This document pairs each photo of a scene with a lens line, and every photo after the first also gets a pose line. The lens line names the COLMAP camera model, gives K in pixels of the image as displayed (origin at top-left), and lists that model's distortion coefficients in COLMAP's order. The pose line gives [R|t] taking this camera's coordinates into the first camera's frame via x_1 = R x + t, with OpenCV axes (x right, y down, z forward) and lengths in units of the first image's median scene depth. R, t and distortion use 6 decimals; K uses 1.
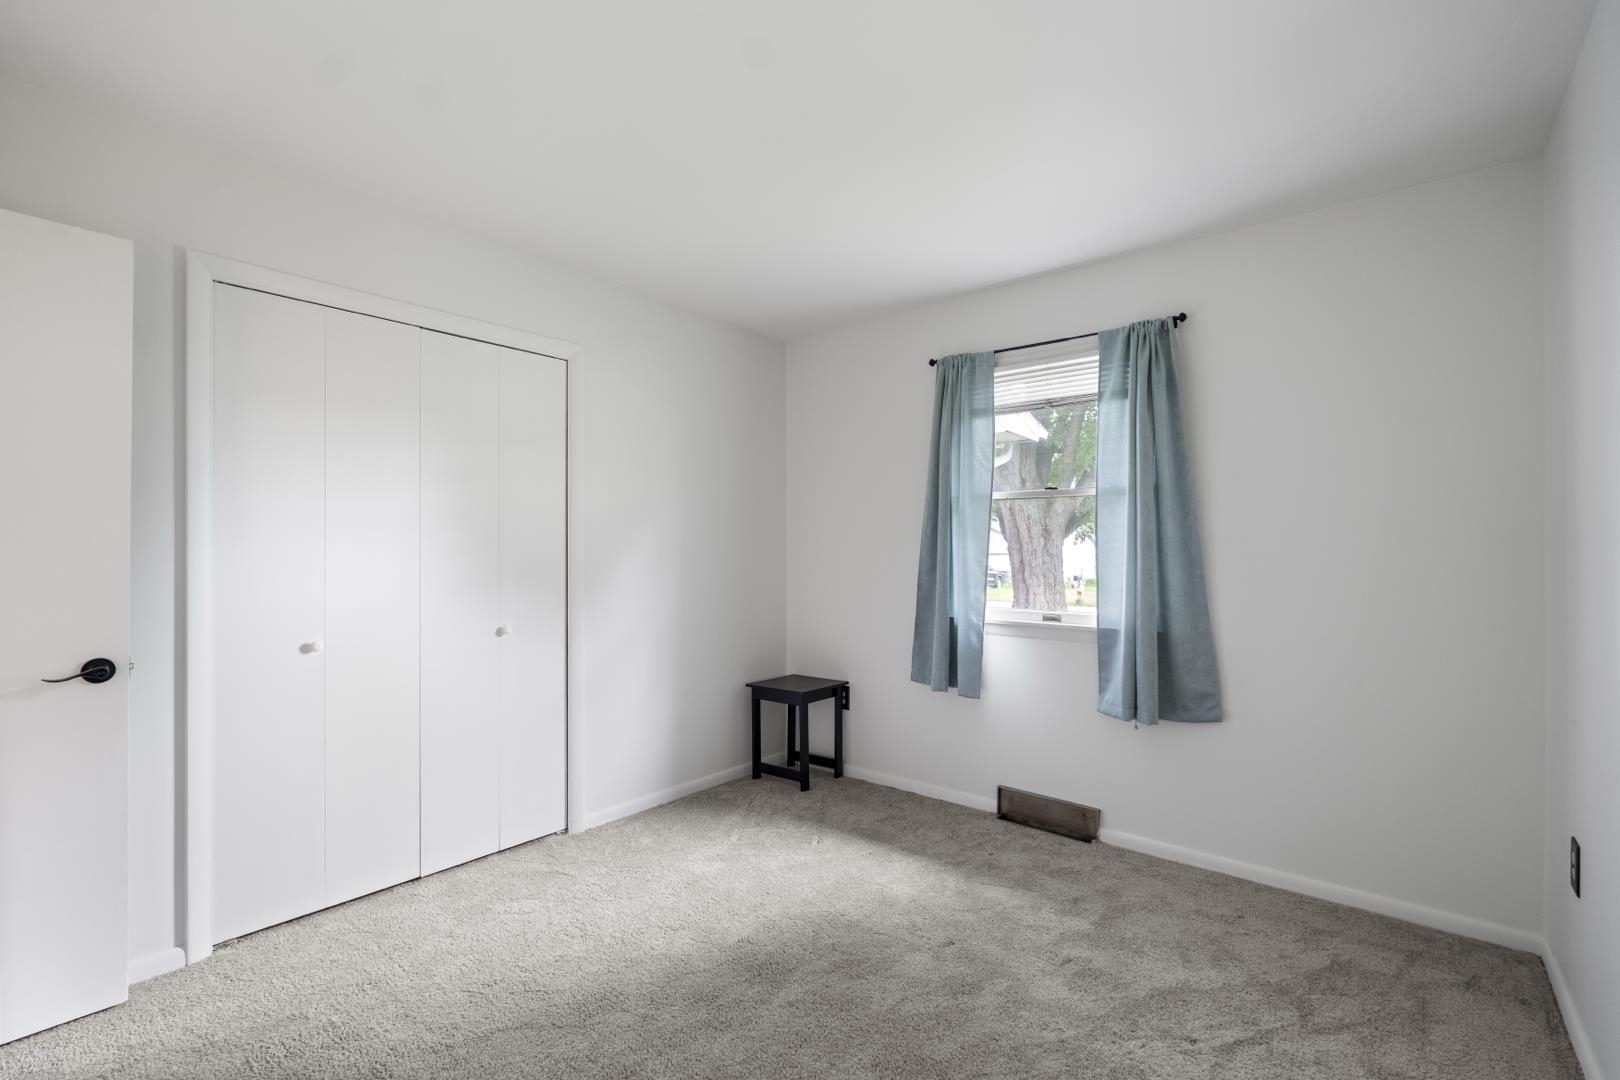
lens RADIAL K [[708.0, 0, 816.5], [0, 708.0, 548.6], [0, 0, 1]] dist [-0.010461, 0.000034]
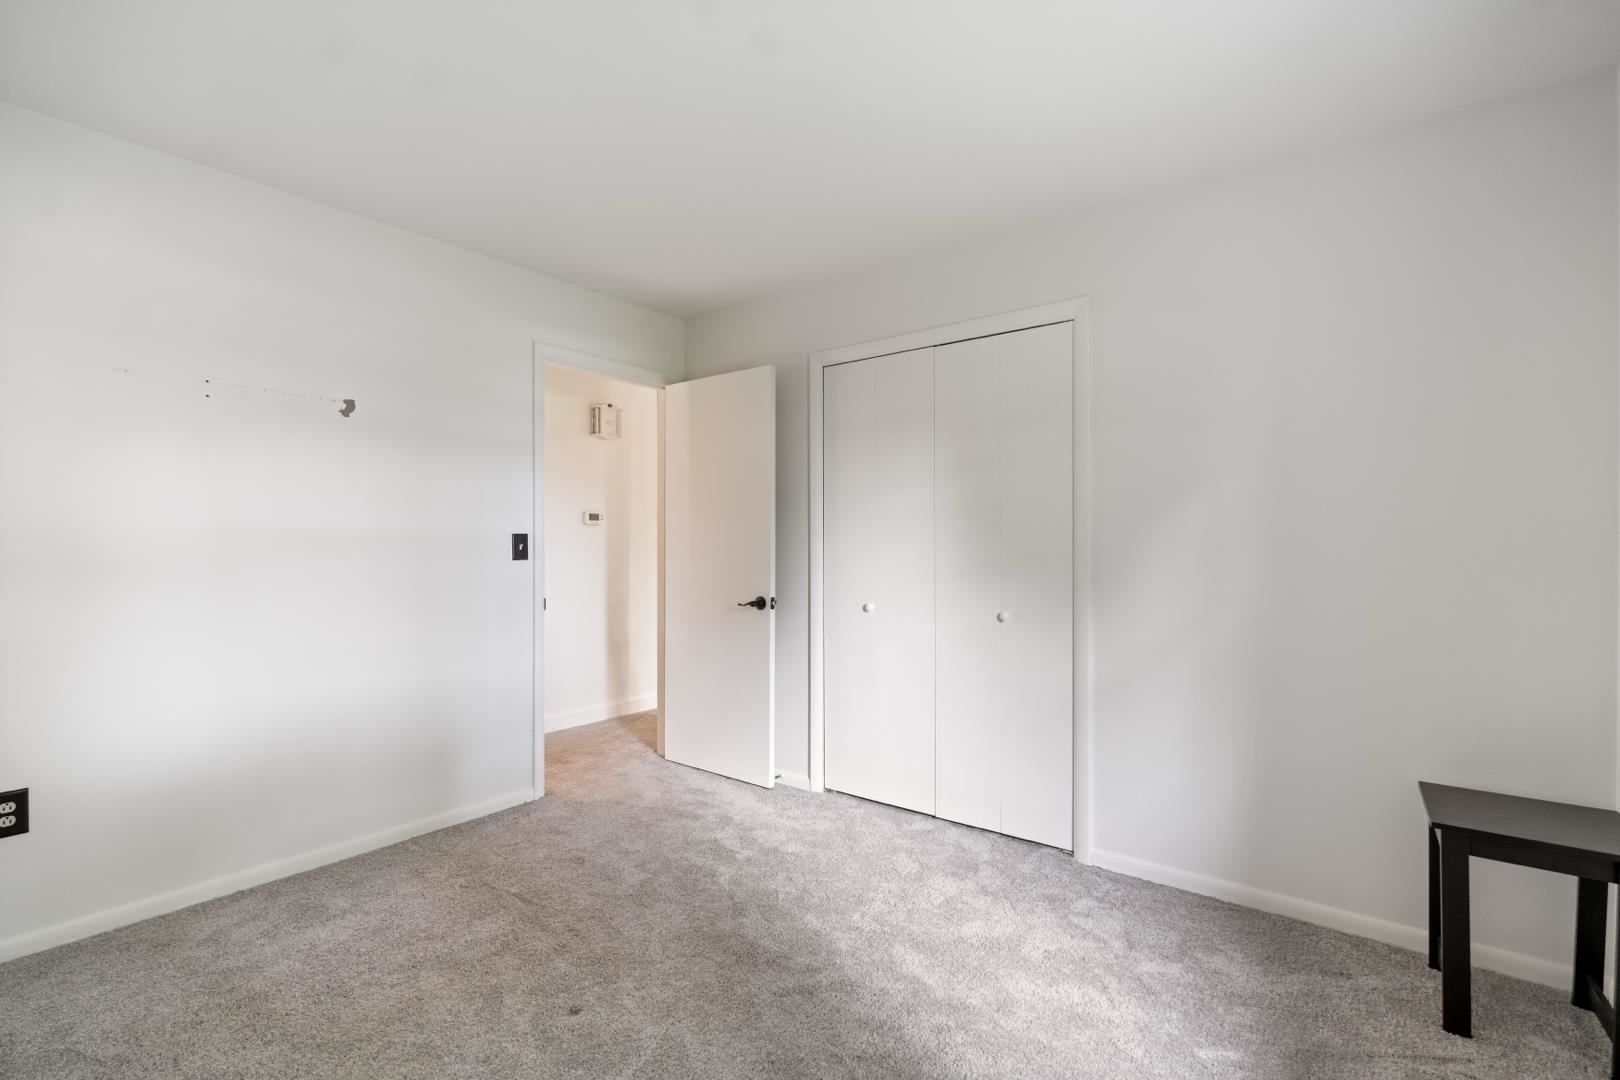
lens RADIAL K [[708.0, 0, 816.5], [0, 708.0, 548.6], [0, 0, 1]] dist [-0.010461, 0.000034]
pose [[0.042268, 0.004980, -0.999094, 0.559035], [0.000143, 0.999988, 0.004990, 0.011894], [0.999106, -0.000354, 0.042267, 0.690197]]
